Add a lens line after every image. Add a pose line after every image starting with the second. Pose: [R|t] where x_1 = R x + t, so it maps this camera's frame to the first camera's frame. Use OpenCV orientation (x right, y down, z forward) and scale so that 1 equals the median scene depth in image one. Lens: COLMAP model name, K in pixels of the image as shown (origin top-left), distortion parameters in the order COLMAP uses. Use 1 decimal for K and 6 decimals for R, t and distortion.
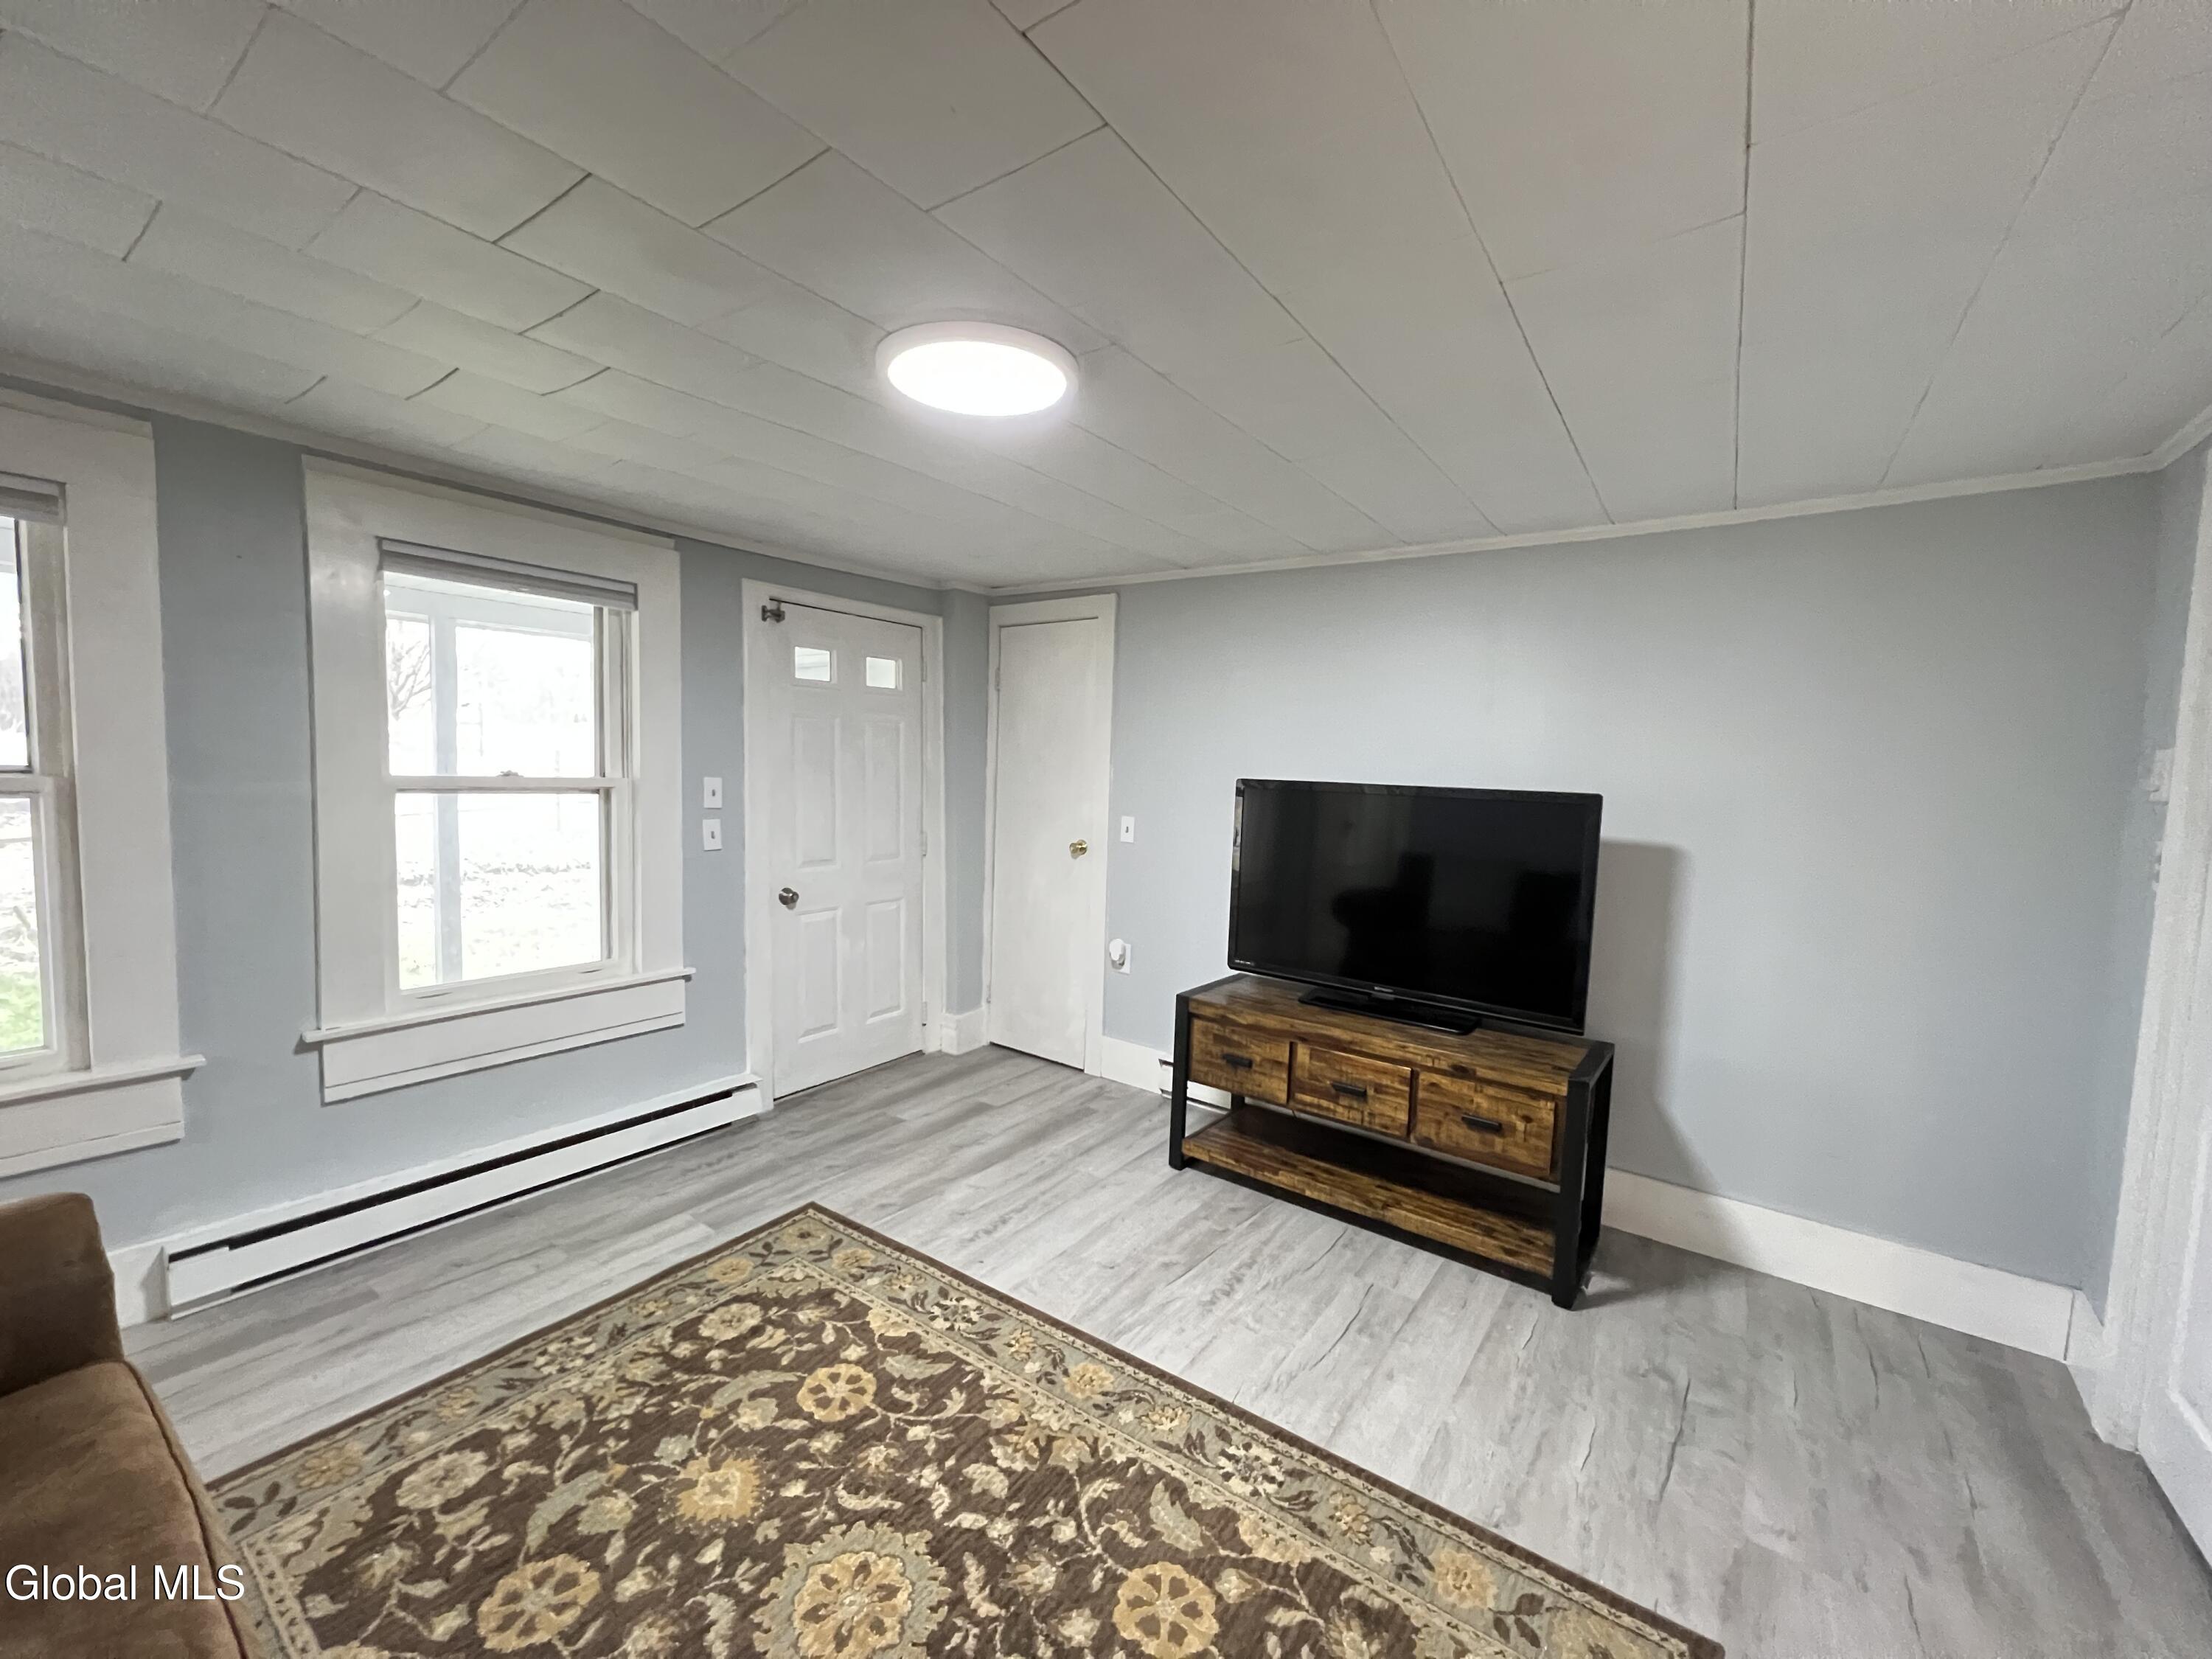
lens RADIAL K [[883.8, 0, 1106.0], [0, 883.8, 829.5], [0, 0, 1]] dist [-0.000860, 0.000296]
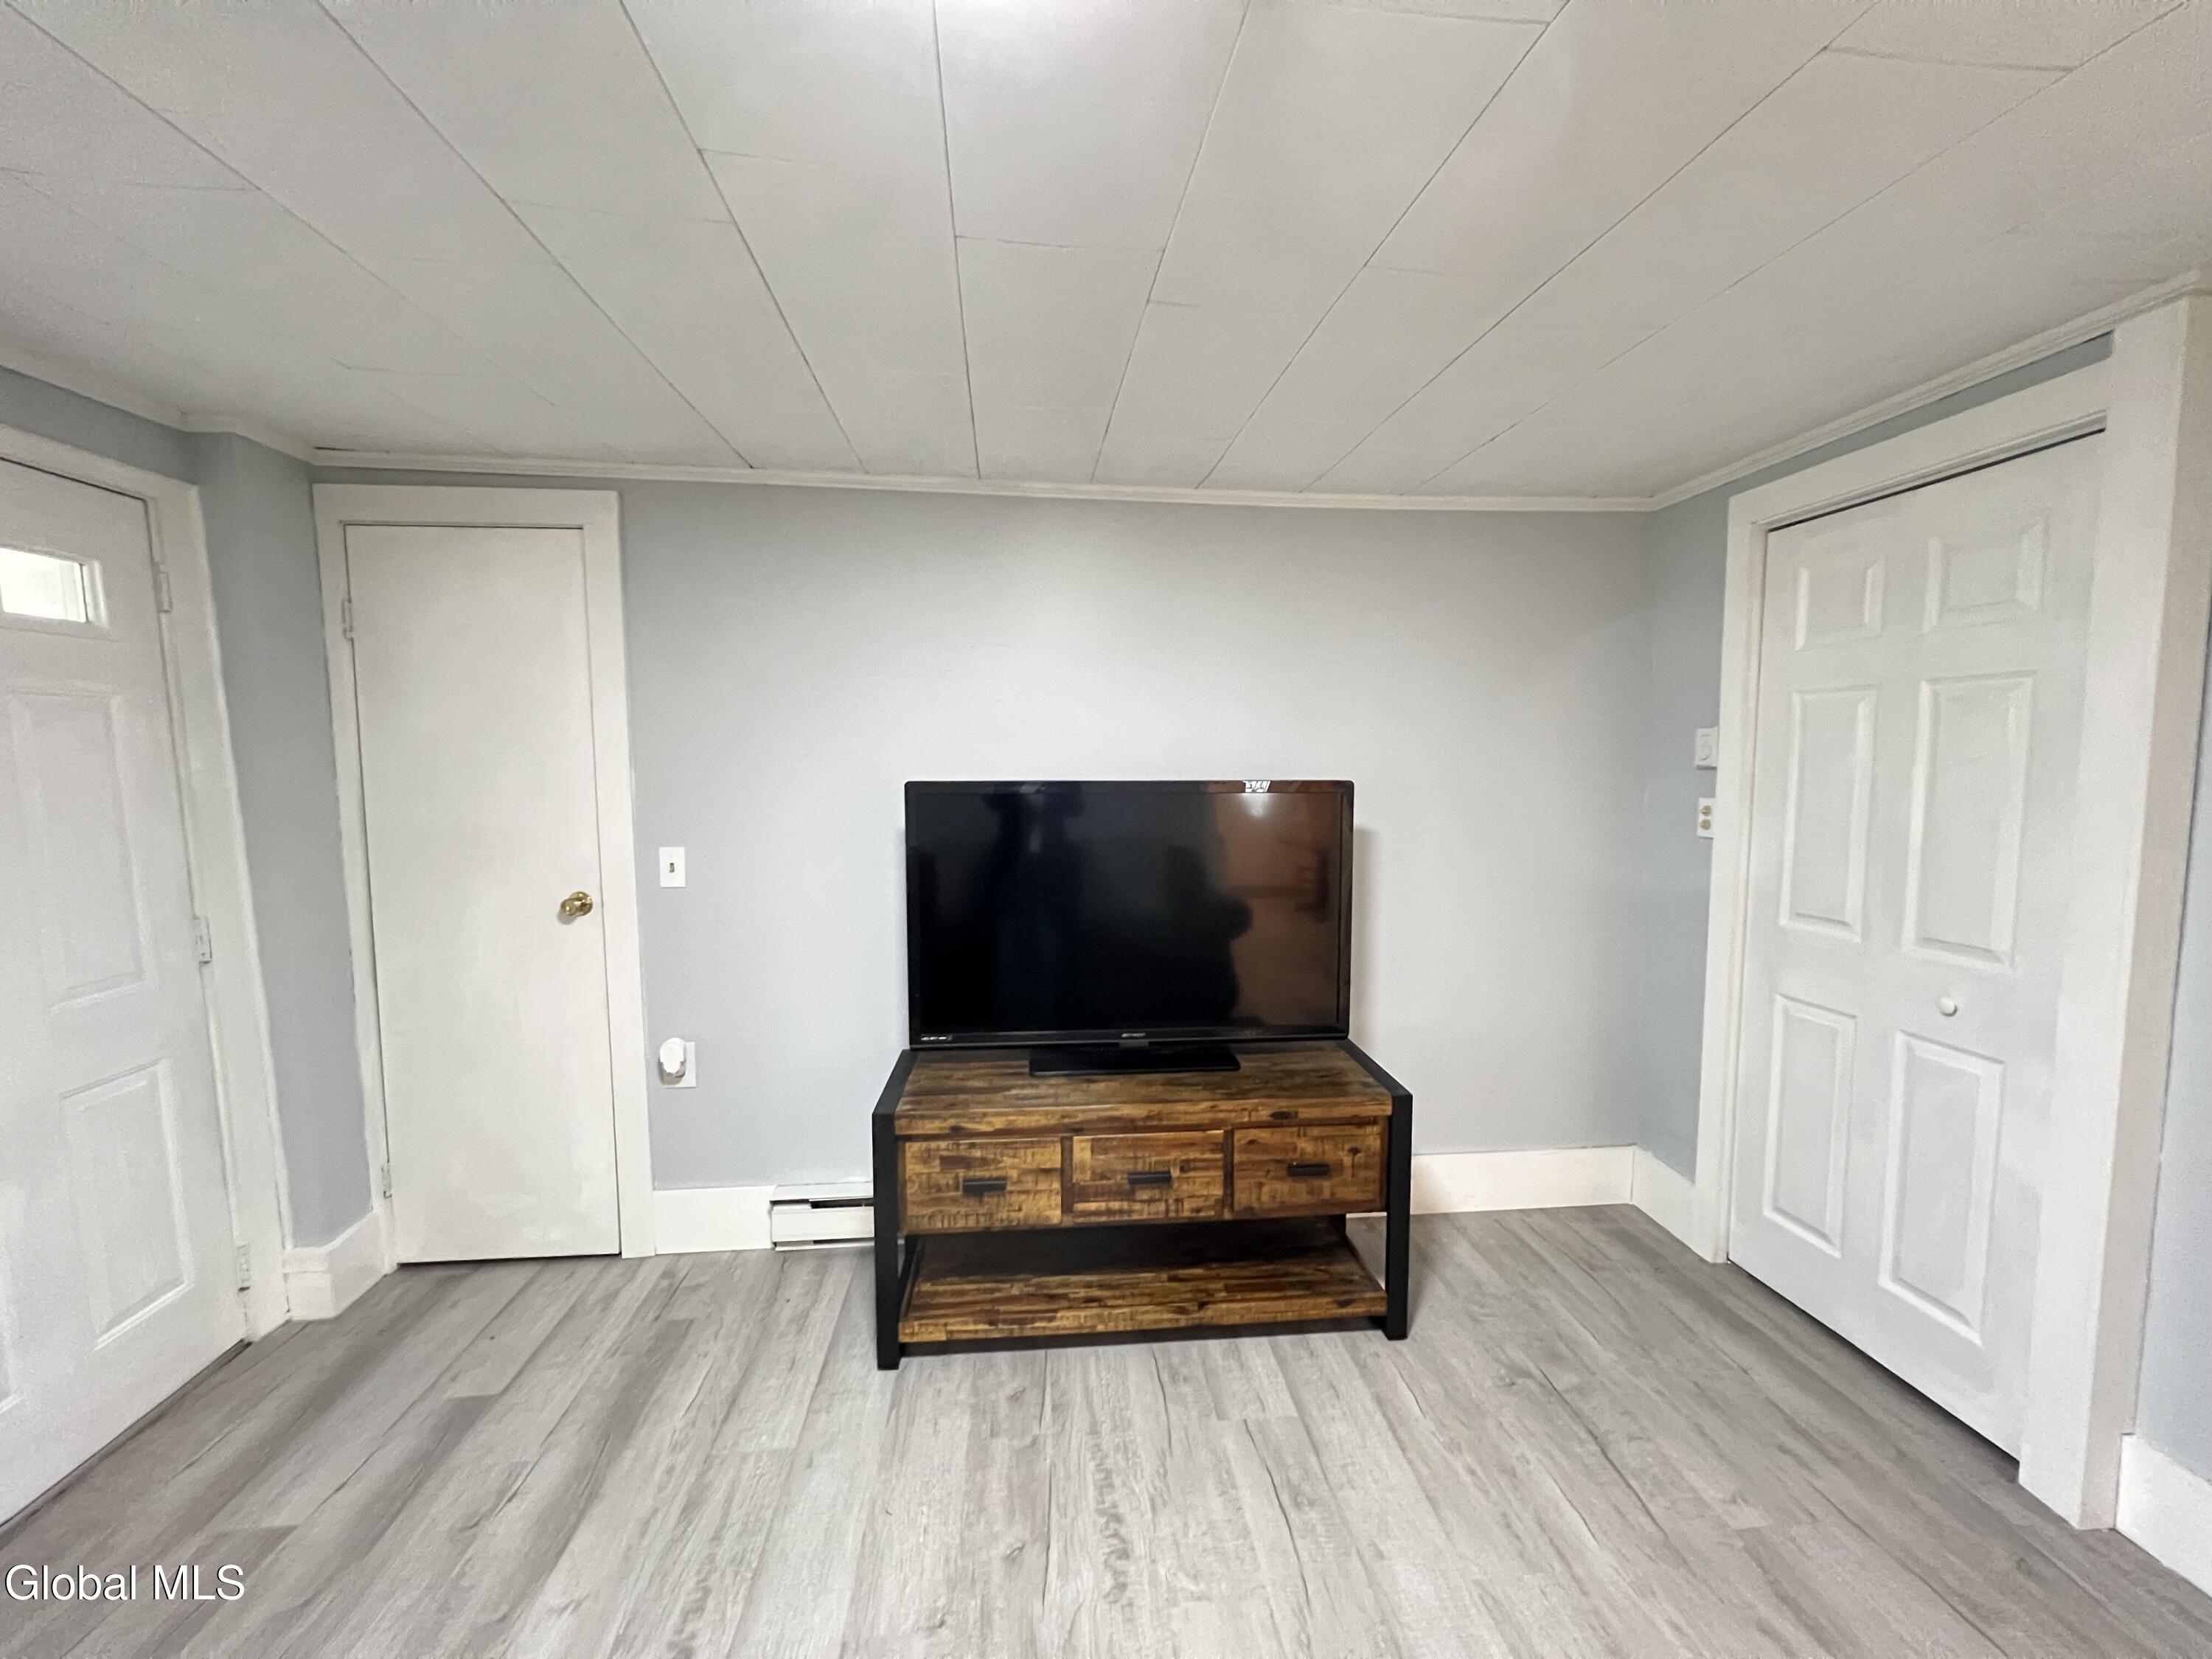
lens RADIAL K [[878.7, 0, 1121.5], [0, 878.7, 834.2], [0, 0, 1]] dist [-0.002635, -0.000166]
pose [[0.741211, -0.089891, 0.665226, -0.268062], [0.075651, 0.995866, 0.050278, -0.053944], [-0.666995, 0.013058, 0.744948, 0.521741]]
